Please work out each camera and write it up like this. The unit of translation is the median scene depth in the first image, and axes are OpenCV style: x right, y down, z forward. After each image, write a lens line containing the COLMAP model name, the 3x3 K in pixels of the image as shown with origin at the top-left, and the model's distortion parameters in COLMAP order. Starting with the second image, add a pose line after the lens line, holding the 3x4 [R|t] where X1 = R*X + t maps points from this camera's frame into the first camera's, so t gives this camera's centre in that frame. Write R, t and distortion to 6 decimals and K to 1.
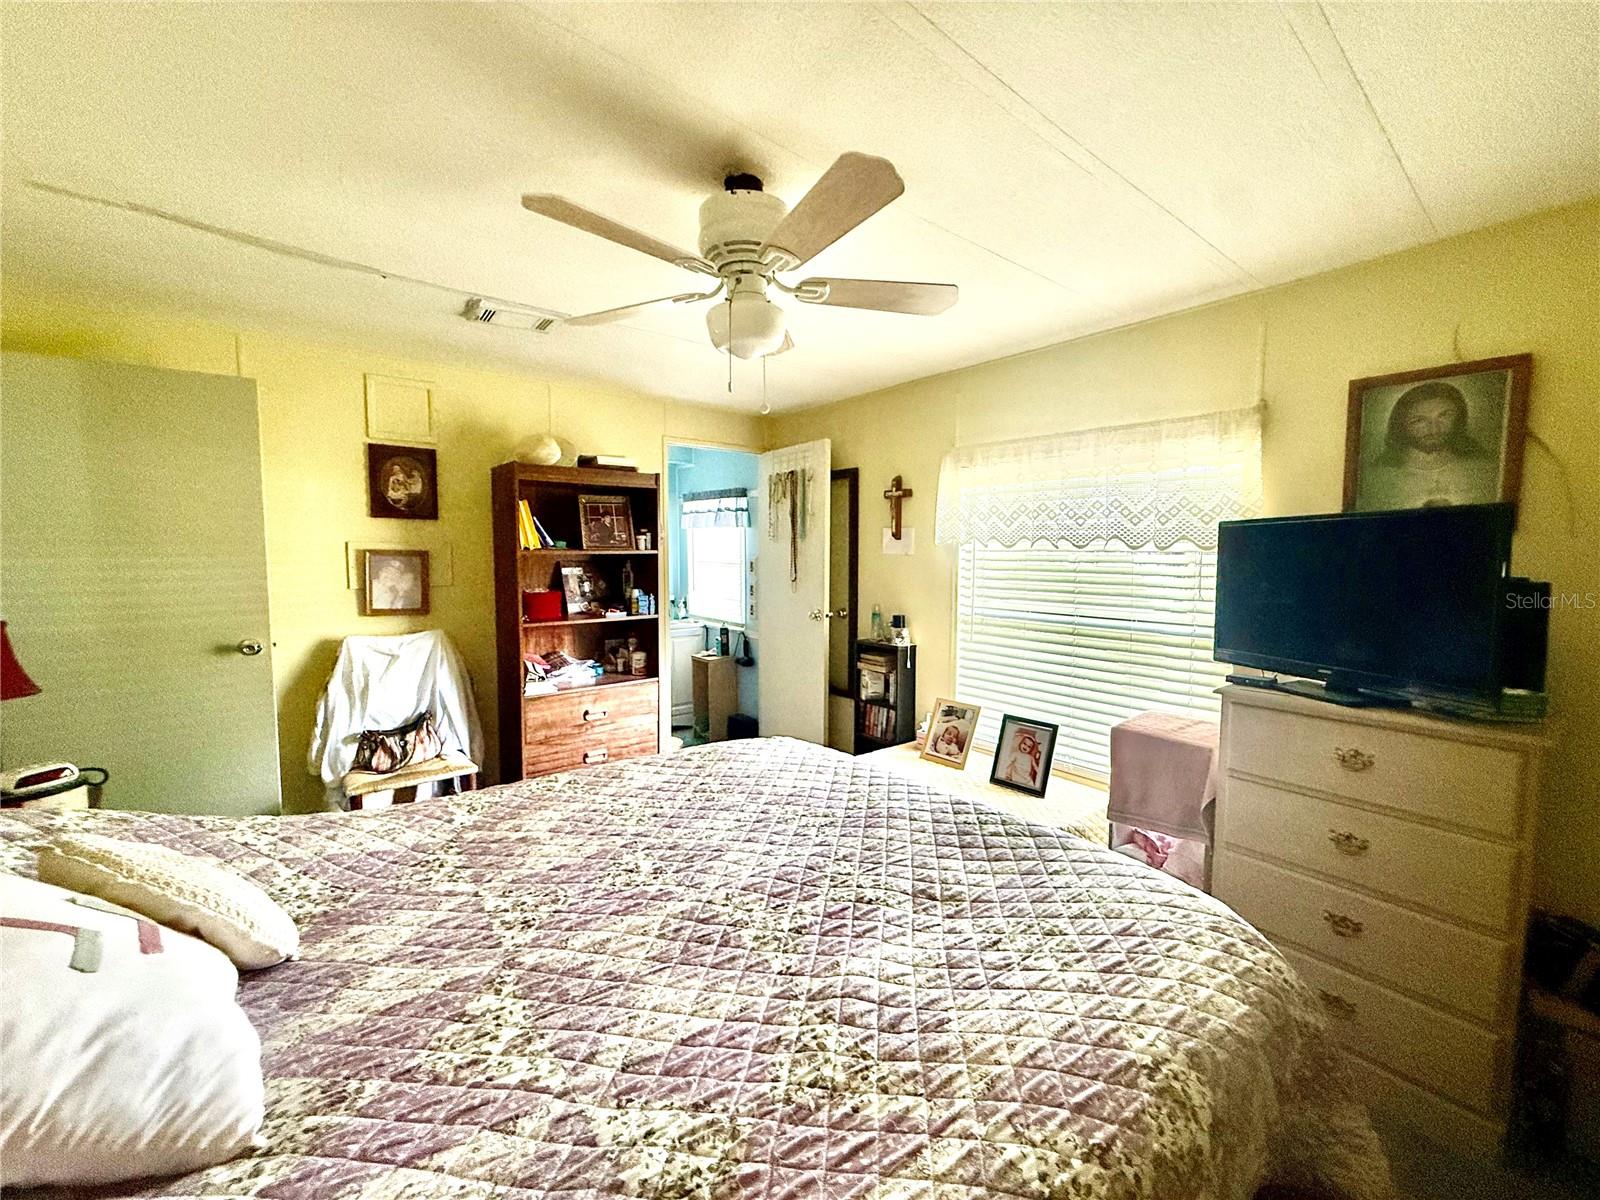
lens RADIAL K [[636.7, 0, 801.4], [0, 636.7, 596.4], [0, 0, 1]] dist [-0.000378, 0.000031]
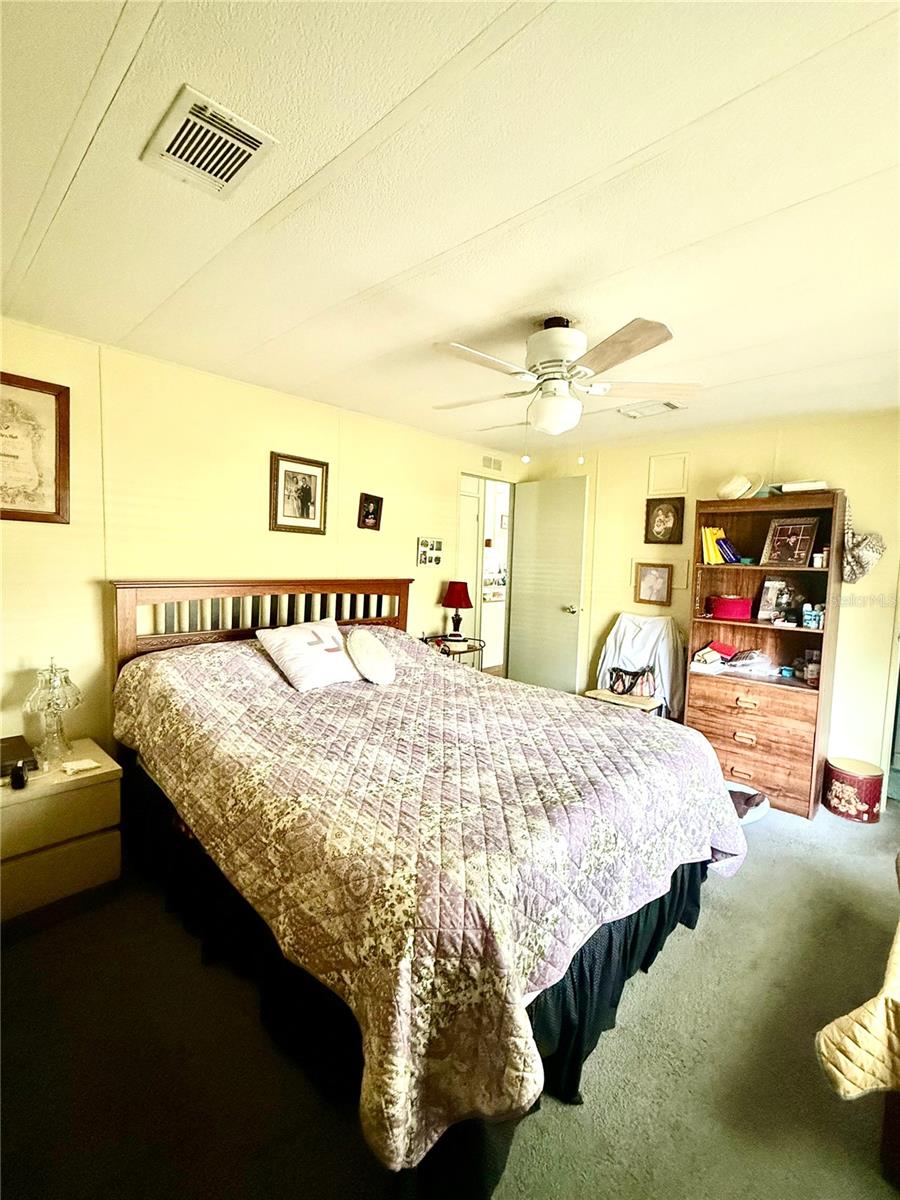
lens RADIAL K [[521.5, 0, 450.0], [0, 521.5, 600.0], [0, 0, 1]] dist [-0.001582, 0.000549]
pose [[0.132798, 0.079821, -0.987924, 0.609269], [-0.098344, 0.992894, 0.067003, -0.019527], [0.986252, 0.088258, 0.139705, 0.325588]]
